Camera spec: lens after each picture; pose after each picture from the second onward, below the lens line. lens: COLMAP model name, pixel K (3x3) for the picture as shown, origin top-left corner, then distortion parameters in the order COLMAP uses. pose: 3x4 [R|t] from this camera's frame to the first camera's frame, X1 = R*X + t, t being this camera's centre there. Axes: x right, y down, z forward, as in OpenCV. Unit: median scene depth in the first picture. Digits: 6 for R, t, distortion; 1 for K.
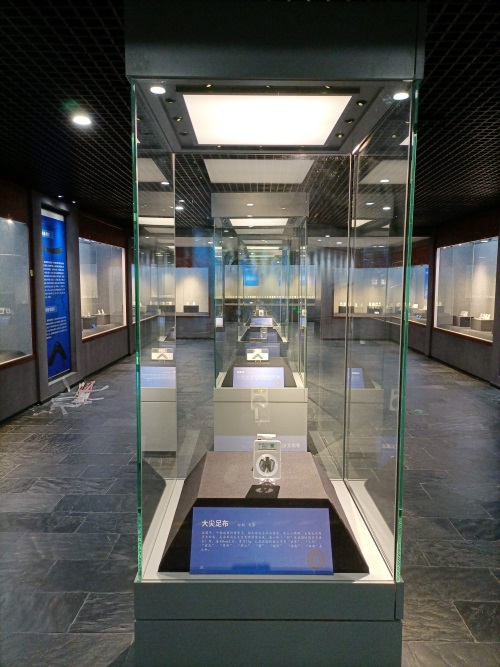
lens RADIAL K [[518.0, 0, 250.6], [0, 518.0, 332.3], [0, 0, 1]] dist [0.046737, 0.000753]
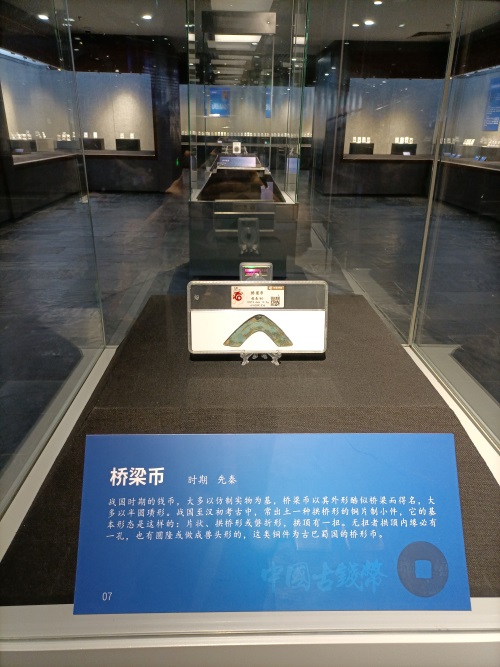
lens RADIAL K [[518.0, 0, 248.6], [0, 518.0, 332.7], [0, 0, 1]] dist [0.046737, 0.000753]
pose [[0.998599, -0.008439, 0.052243, 0.000926], [-0.006192, 0.961792, 0.273713, 0.001680], [-0.052557, -0.273652, 0.960392, 0.293947]]
